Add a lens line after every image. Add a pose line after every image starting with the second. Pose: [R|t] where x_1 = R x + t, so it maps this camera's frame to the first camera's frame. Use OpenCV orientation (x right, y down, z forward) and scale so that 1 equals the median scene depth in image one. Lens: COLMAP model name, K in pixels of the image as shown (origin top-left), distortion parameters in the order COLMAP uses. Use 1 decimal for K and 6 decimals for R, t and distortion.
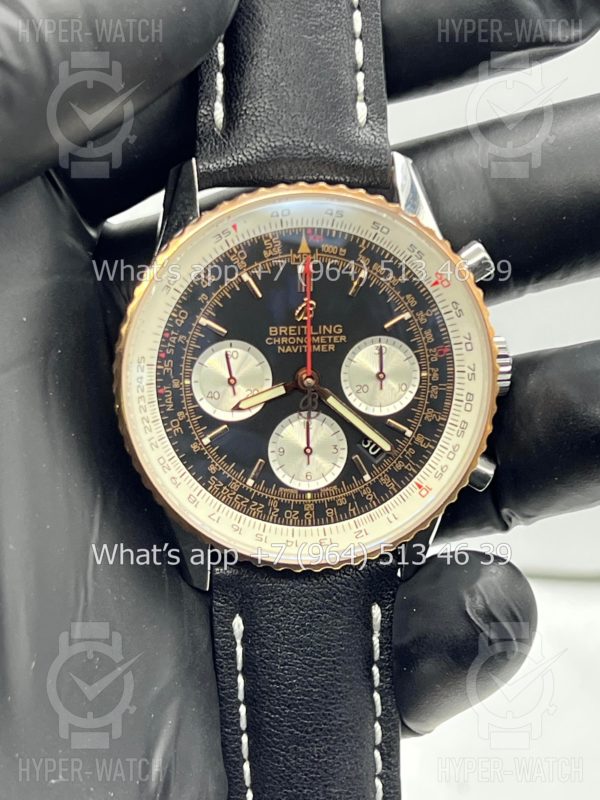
lens RADIAL K [[1928.2, 0, 280.5], [0, 1928.2, 397.5], [0, 0, 1]] dist [0.219617, 0.000000]
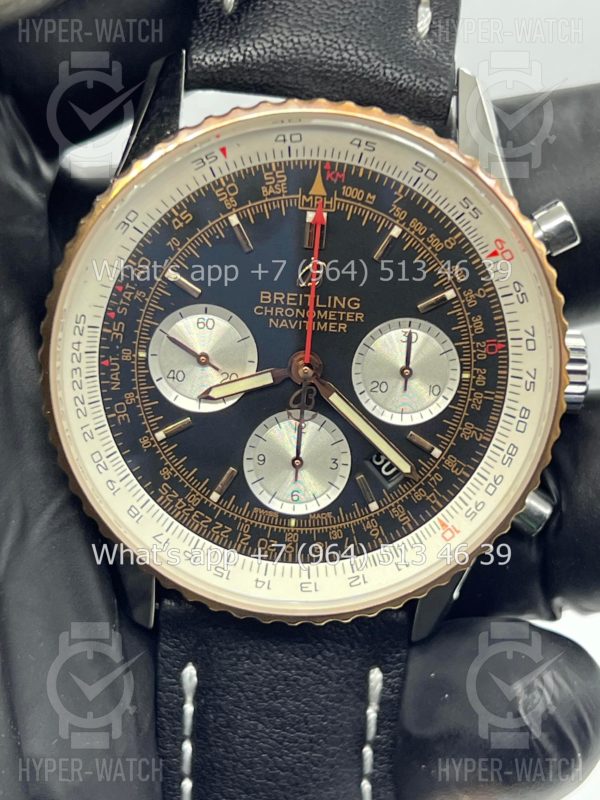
lens RADIAL K [[1928.2, 0, 296.4], [0, 1928.2, 399.2], [0, 0, 1]] dist [0.219617, 0.000000]
pose [[0.991667, 0.106193, -0.072936, 0.065301], [-0.101937, 0.992992, 0.059794, -0.040731], [0.078775, -0.051861, 0.995543, 0.264648]]
